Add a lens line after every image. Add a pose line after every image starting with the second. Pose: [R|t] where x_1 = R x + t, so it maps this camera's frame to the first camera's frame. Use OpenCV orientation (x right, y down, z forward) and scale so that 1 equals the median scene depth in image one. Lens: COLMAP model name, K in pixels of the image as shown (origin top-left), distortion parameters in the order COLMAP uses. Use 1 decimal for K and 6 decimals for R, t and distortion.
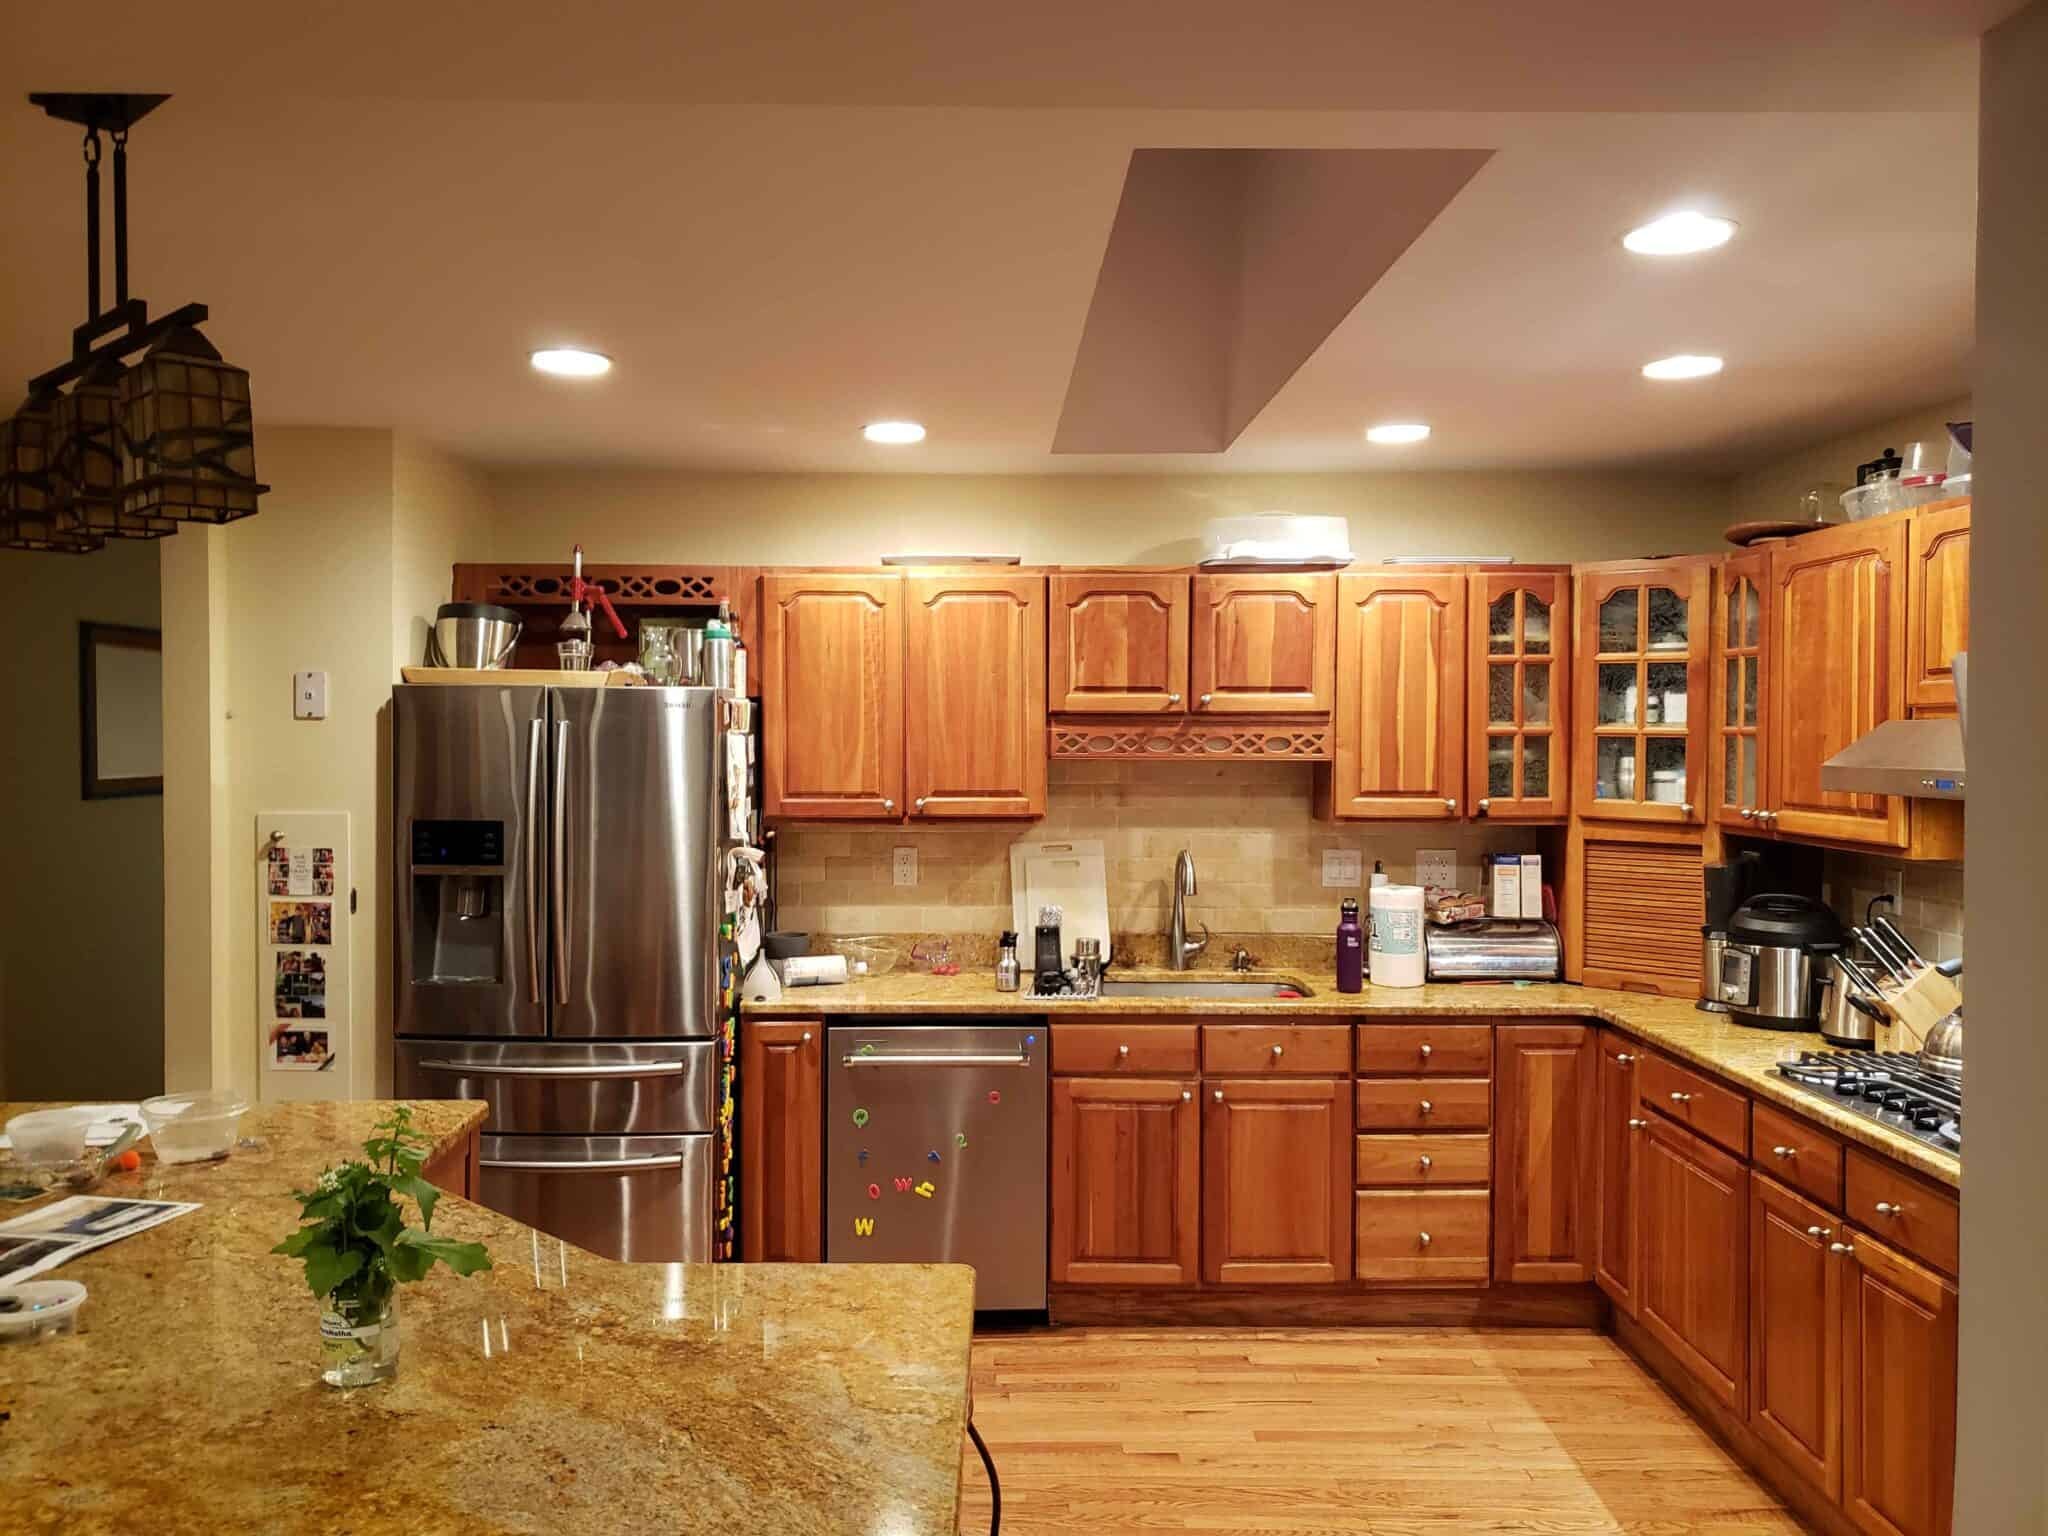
lens RADIAL K [[1543.9, 0, 1022.2], [0, 1543.9, 768.2], [0, 0, 1]] dist [0.001642, 0.000248]
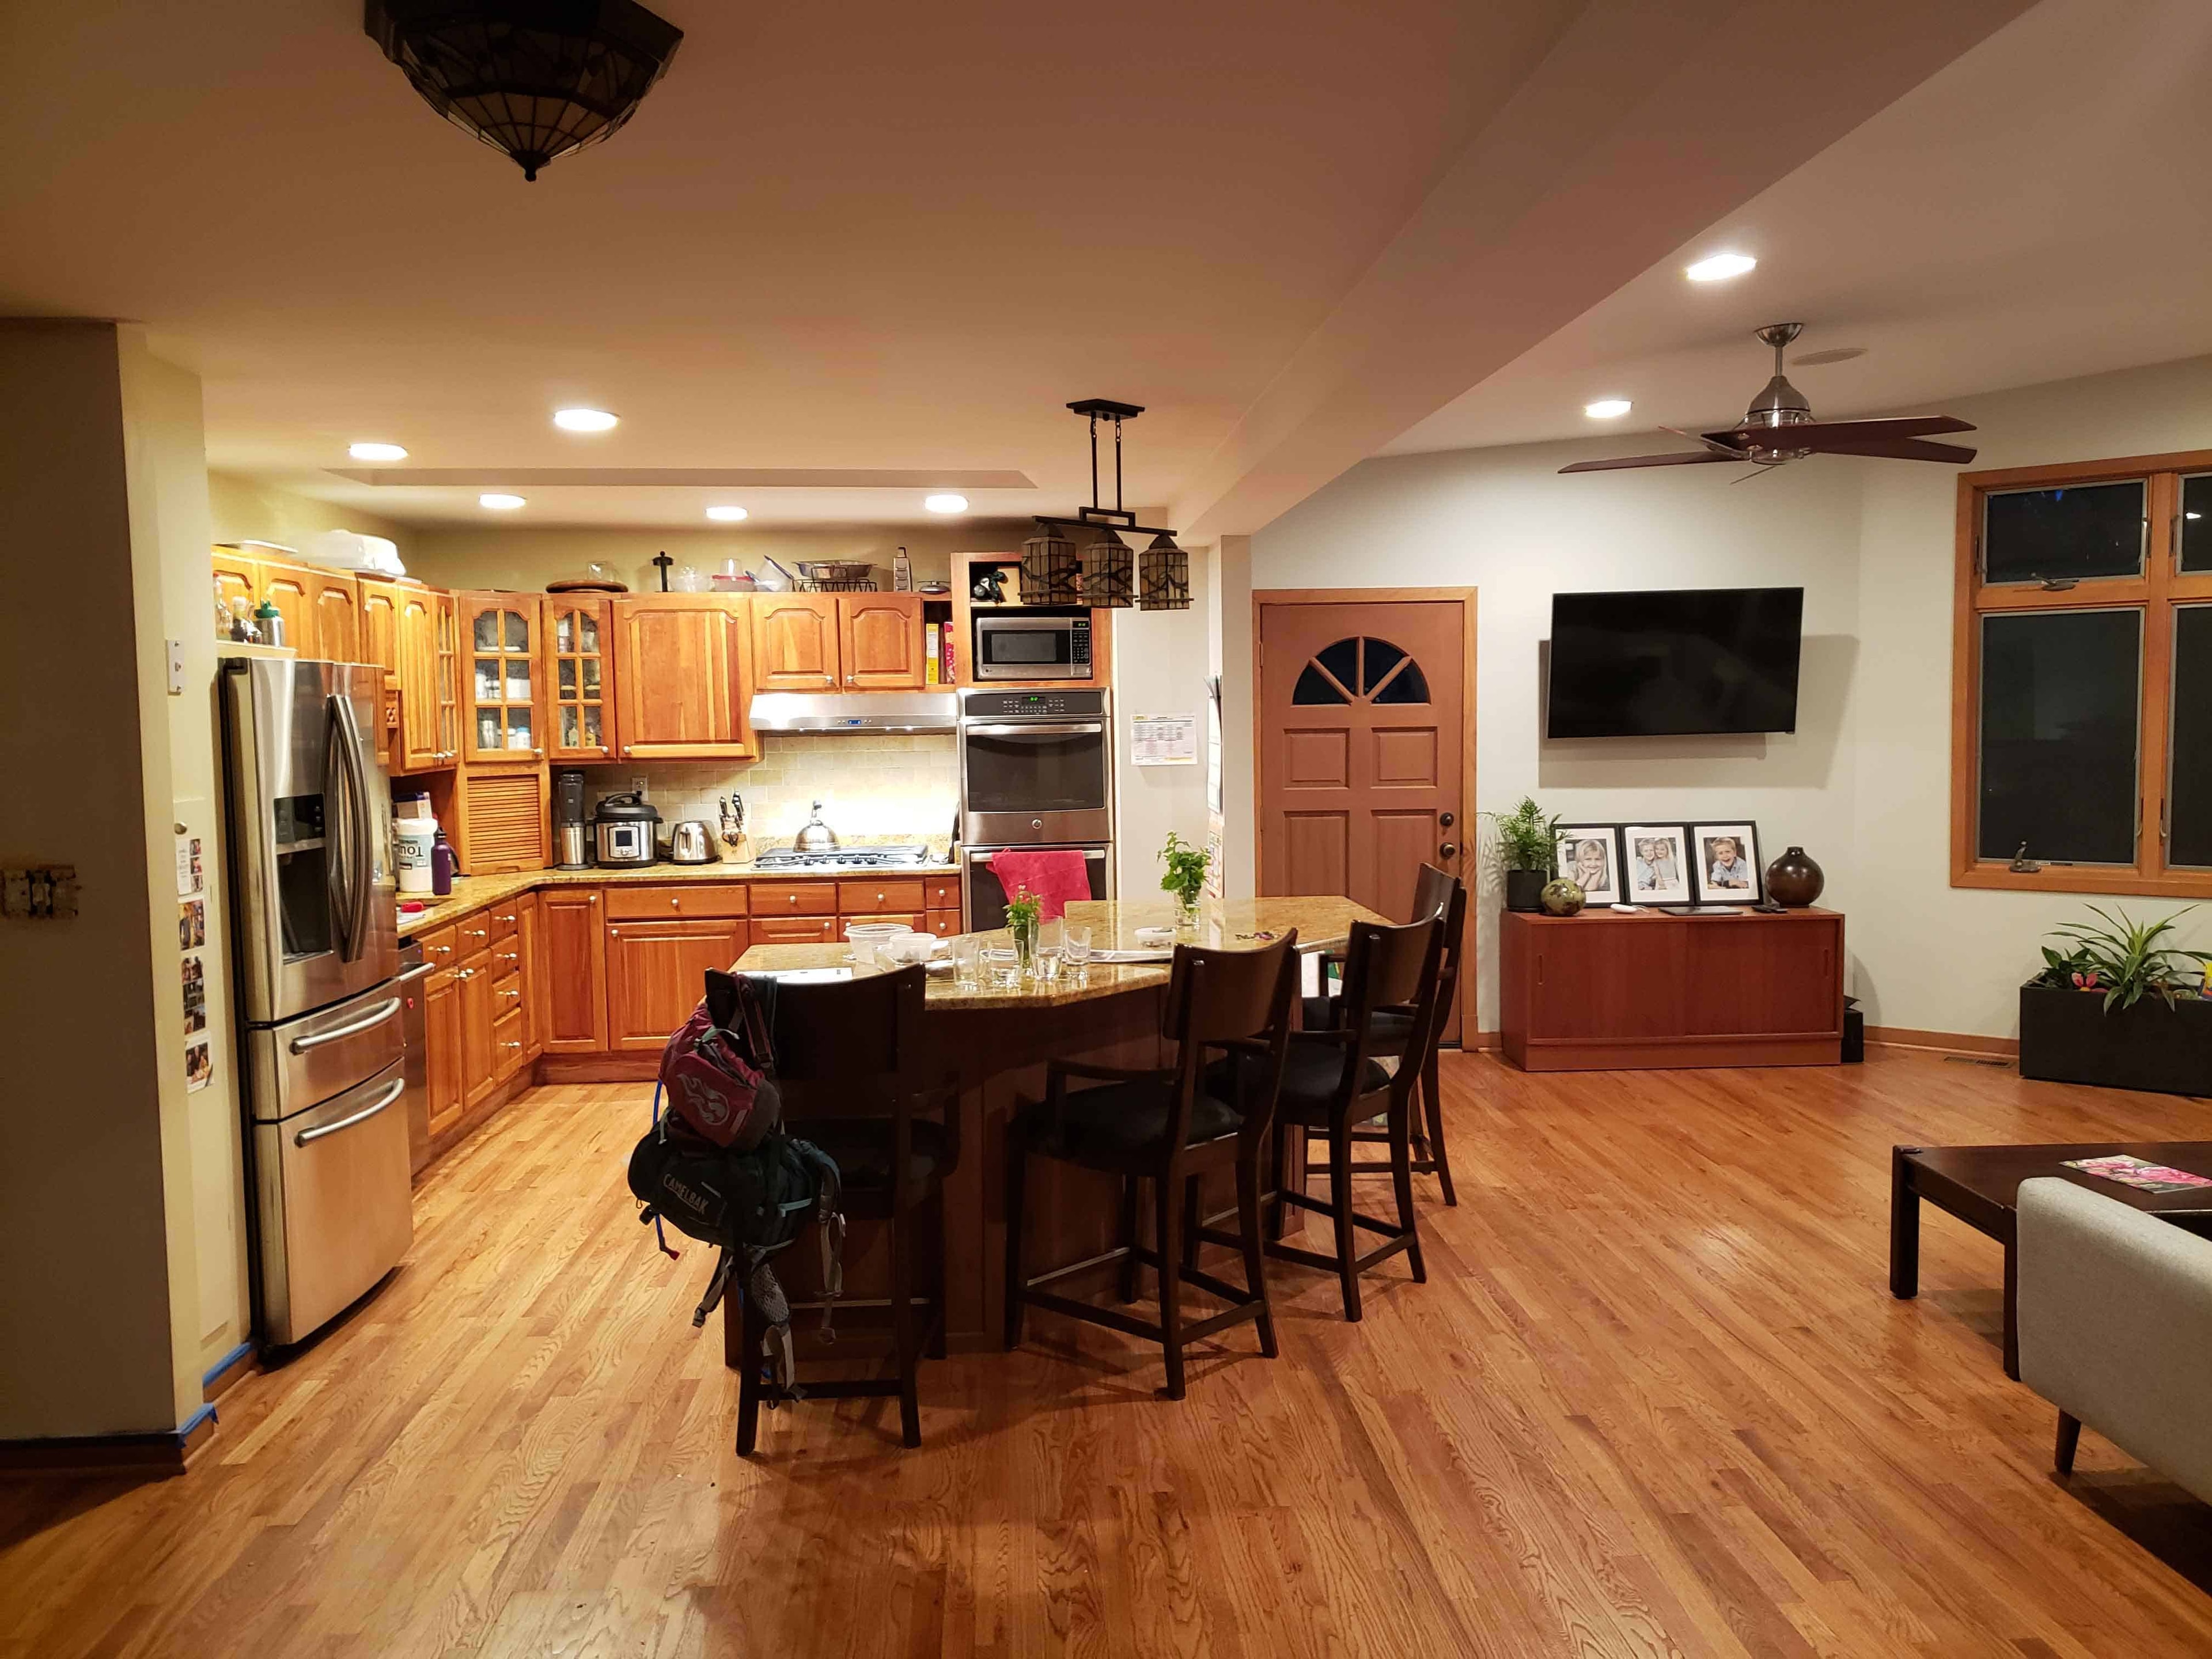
lens RADIAL K [[1667.6, 0, 1106.3], [0, 1667.6, 825.9], [0, 0, 1]] dist [0.001642, 0.000248]
pose [[-0.046178, -0.075721, 0.996059, -1.328445], [0.036271, 0.996338, 0.077424, -0.009245], [-0.998275, 0.039703, -0.043262, 0.484237]]
